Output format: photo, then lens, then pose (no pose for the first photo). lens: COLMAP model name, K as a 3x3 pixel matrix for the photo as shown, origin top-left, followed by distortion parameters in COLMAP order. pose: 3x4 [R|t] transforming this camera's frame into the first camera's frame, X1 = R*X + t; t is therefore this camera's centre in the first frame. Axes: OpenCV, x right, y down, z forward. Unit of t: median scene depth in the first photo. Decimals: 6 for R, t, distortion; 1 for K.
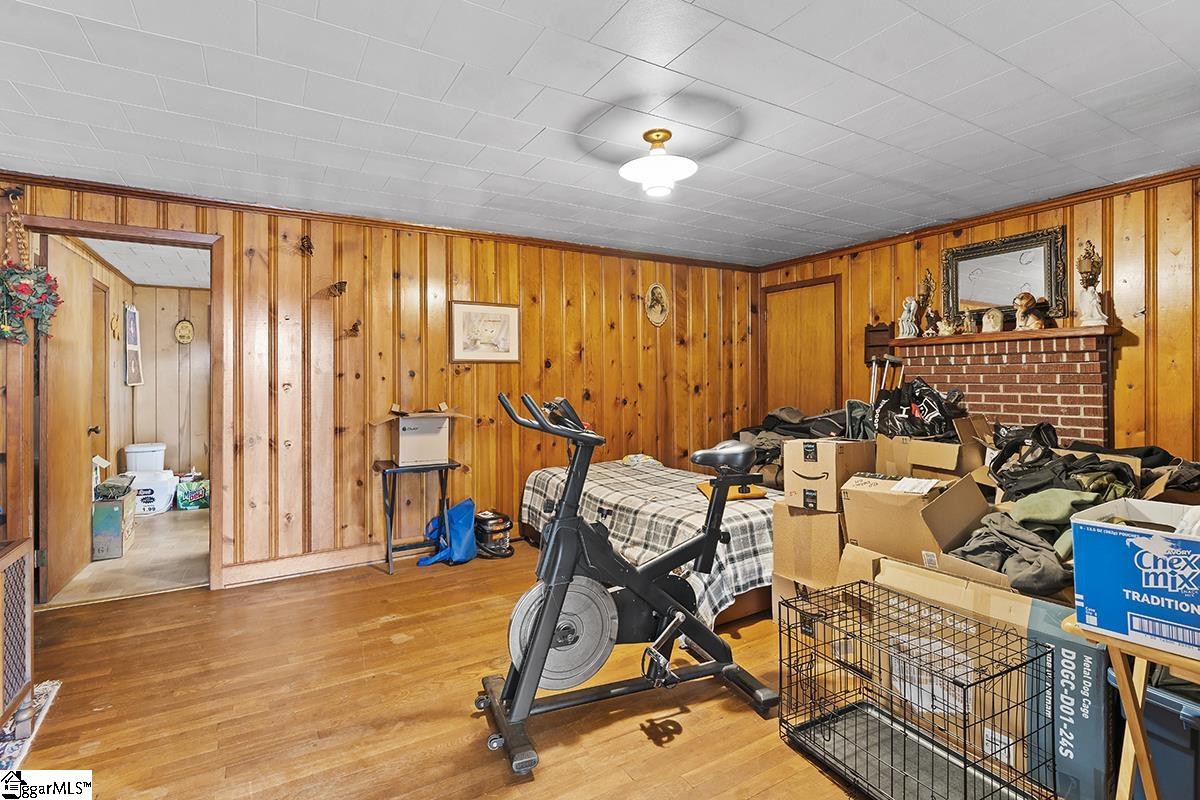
lens RADIAL K [[558.5, 0, 579.5], [0, 558.5, 374.4], [0, 0, 1]] dist [0.001606, 0.000119]
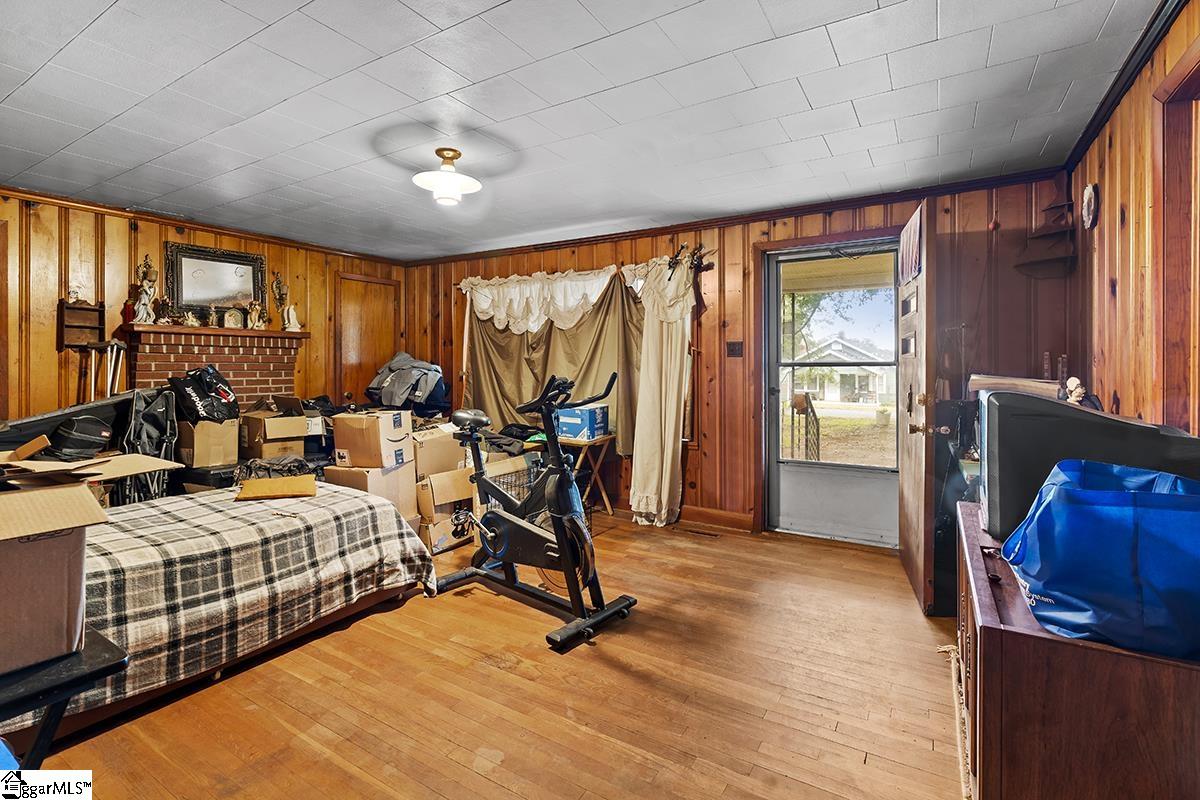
lens RADIAL K [[558.5, 0, 602.1], [0, 558.5, 366.4], [0, 0, 1]] dist [0.001606, 0.000119]
pose [[-0.468594, 0.004712, 0.883401, -0.694314], [0.001102, 0.999988, -0.004749, 0.013443], [-0.883413, -0.001252, -0.468594, 0.856270]]
